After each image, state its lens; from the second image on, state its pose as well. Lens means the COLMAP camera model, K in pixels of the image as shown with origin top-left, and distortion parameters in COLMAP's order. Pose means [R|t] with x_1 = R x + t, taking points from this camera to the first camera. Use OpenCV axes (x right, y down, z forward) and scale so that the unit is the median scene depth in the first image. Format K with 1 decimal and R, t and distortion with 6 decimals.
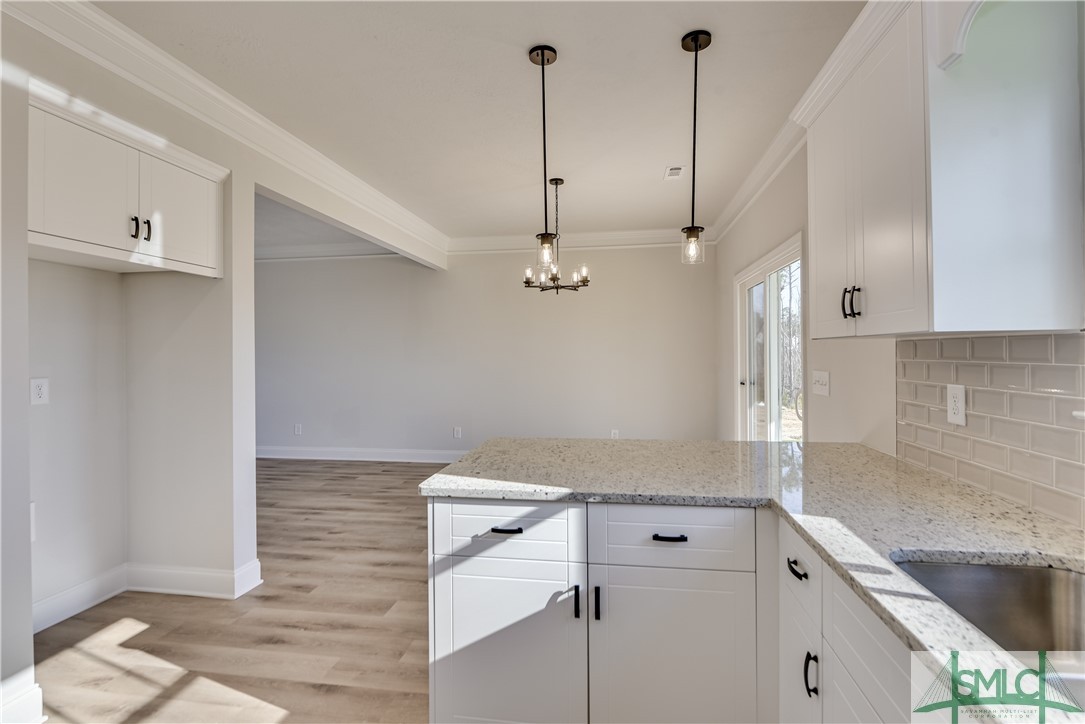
lens RADIAL K [[514.4, 0, 542.5], [0, 514.4, 362.0], [0, 0, 1]] dist [-0.002284, -0.000324]
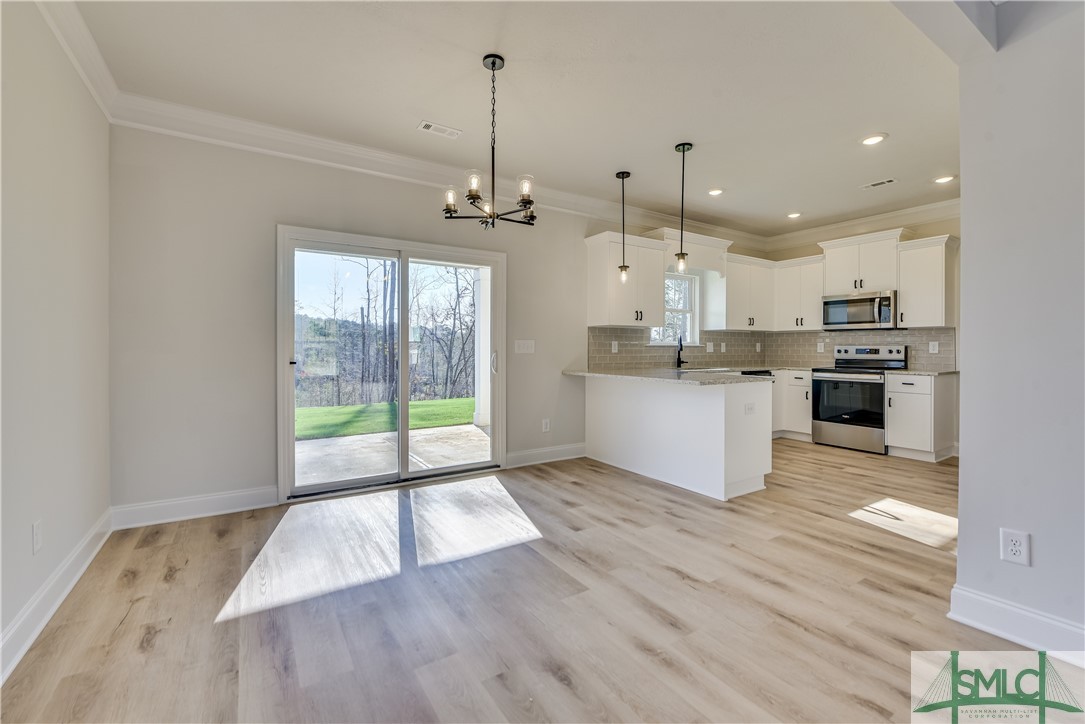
lens RADIAL K [[473.4, 0, 557.9], [0, 473.4, 350.6], [0, 0, 1]] dist [-0.010196, -0.000144]
pose [[-0.693938, 0.004483, 0.720021, -0.808807], [0.020372, 0.999703, 0.013410, 0.038170], [-0.719747, 0.023973, -0.693823, 2.329101]]
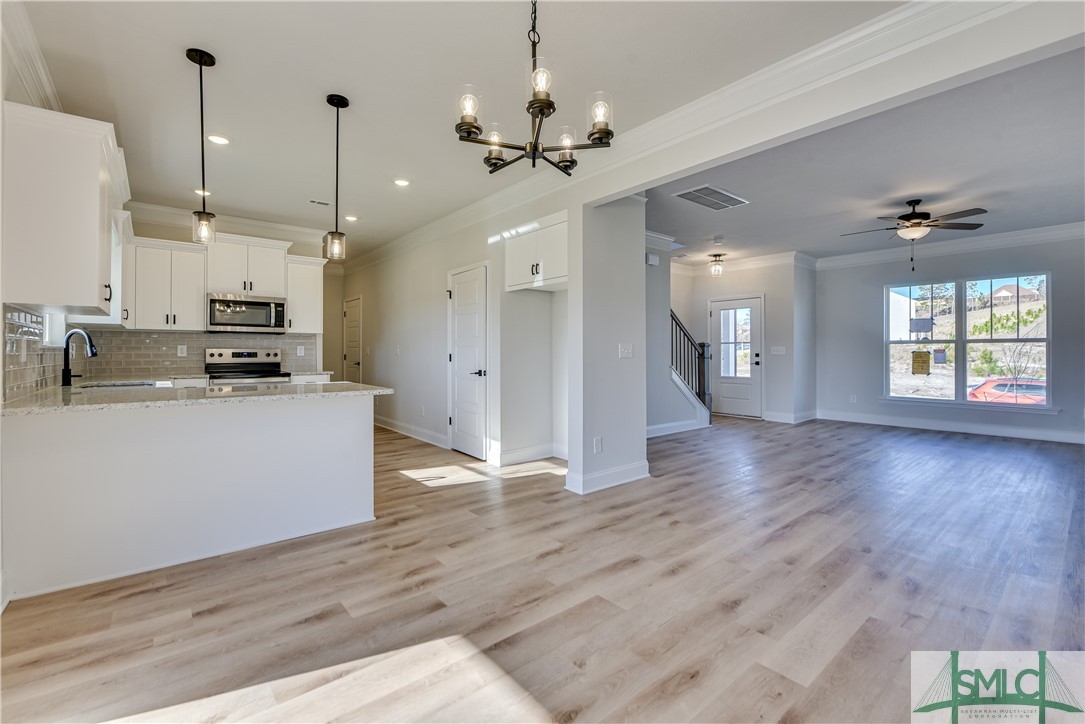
lens RADIAL K [[452.7, 0, 542.6], [0, 452.7, 347.1], [0, 0, 1]] dist [-0.008397, -0.000481]
pose [[-0.650680, 0.002854, -0.759346, 0.550764], [-0.008908, 0.999895, 0.011391, 0.028749], [0.759299, 0.014176, -0.650587, 2.136256]]
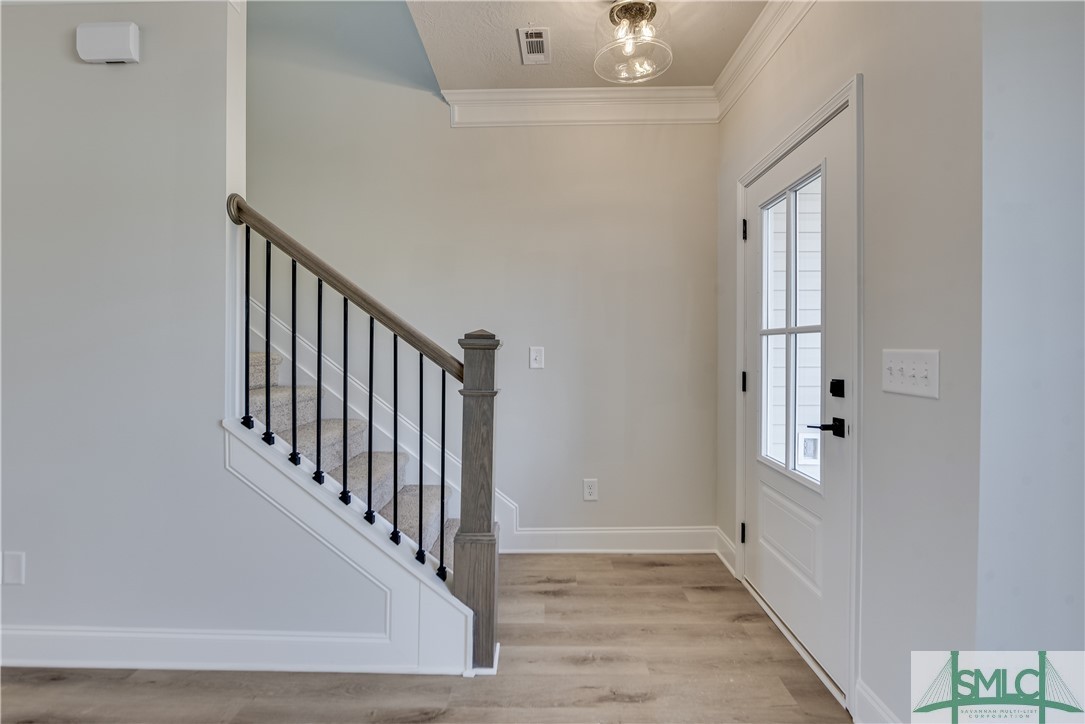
lens RADIAL K [[509.8, 0, 543.2], [0, 509.8, 347.5], [0, 0, 1]] dist [-0.003879, -0.000740]
pose [[-0.984727, 0.010197, -0.173805, -2.212367], [0.005945, 0.999671, 0.024967, 0.028005], [0.174002, 0.023552, -0.984464, 1.876946]]
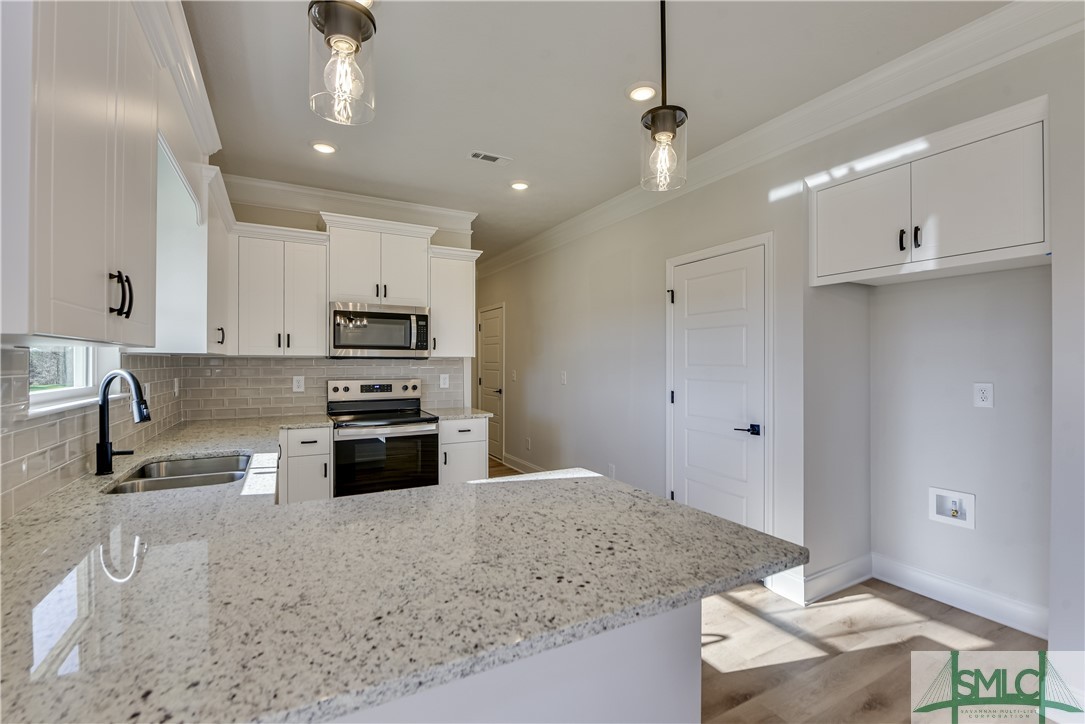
lens RADIAL K [[479.6, 0, 542.5], [0, 479.6, 362.0], [0, 0, 1]] dist [-0.000485, -0.000047]
pose [[-0.796200, 0.007251, -0.604990, 0.371796], [-0.007039, 0.999749, 0.021247, -0.027201], [0.604992, 0.021175, -0.795950, 1.266110]]
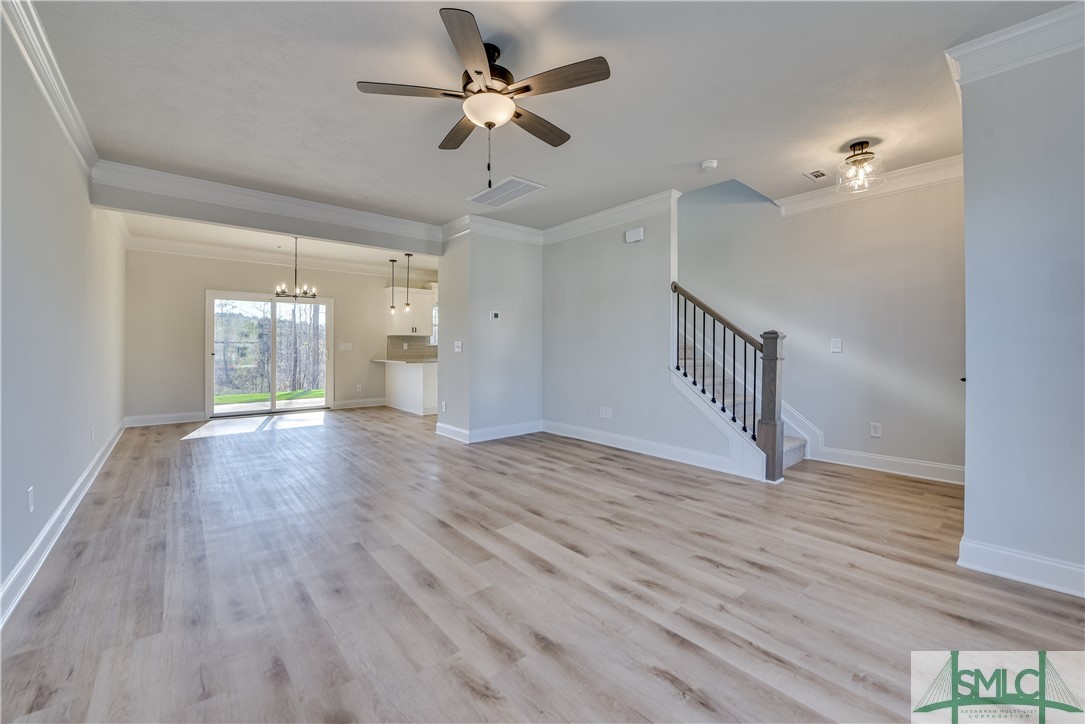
lens RADIAL K [[429.4, 0, 547.9], [0, 429.4, 346.4], [0, 0, 1]] dist [-0.014059, -0.000520]
pose [[-0.785291, 0.010322, 0.619041, -2.562696], [0.020835, 0.999735, 0.009761, 0.044805], [-0.618776, 0.020563, -0.785298, 2.719716]]
